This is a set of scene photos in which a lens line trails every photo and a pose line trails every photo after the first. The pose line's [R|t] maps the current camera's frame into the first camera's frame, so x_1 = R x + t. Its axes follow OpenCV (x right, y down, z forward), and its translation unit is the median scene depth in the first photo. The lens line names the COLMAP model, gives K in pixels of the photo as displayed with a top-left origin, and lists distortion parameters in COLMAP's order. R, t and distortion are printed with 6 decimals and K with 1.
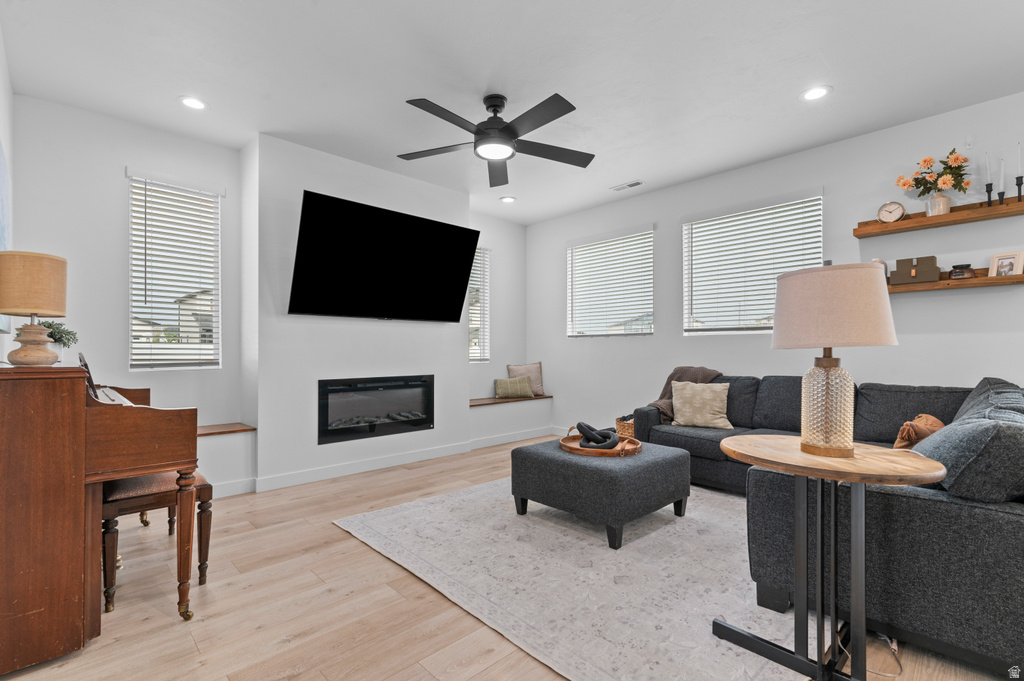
lens RADIAL K [[464.5, 0, 515.7], [0, 464.5, 346.3], [0, 0, 1]] dist [0.003580, -0.001186]
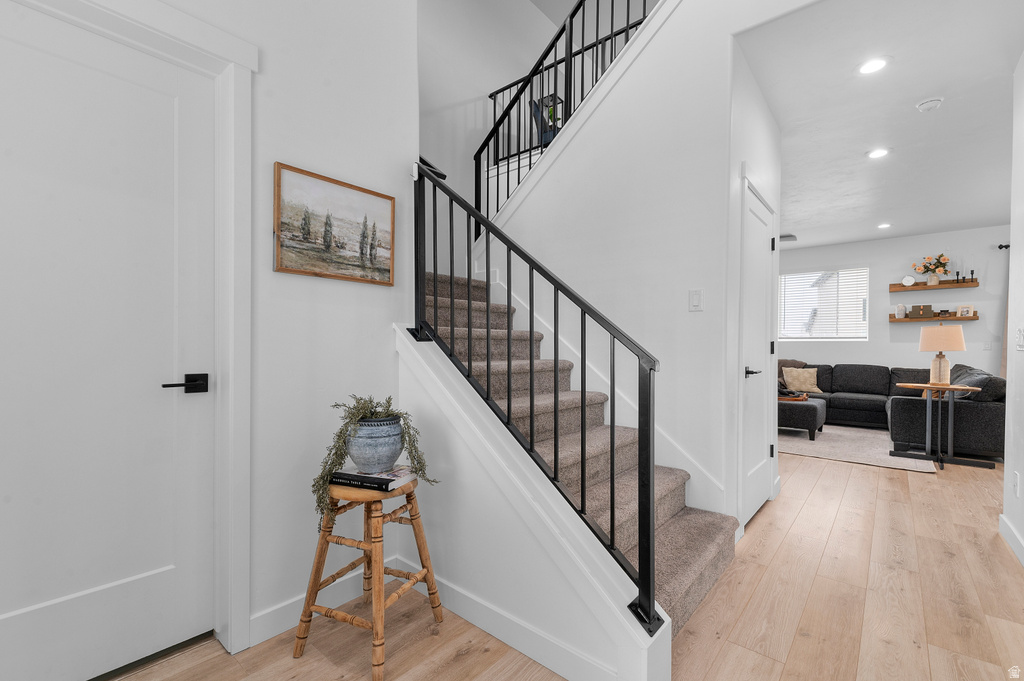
lens RADIAL K [[443.9, 0, 510.8], [0, 443.9, 349.7], [0, 0, 1]] dist [0.003392, -0.000239]
pose [[0.994230, 0.005281, 0.107136, -1.135155], [-0.007055, 0.999844, 0.016189, -0.016476], [-0.107033, -0.016852, 0.994113, -0.741349]]
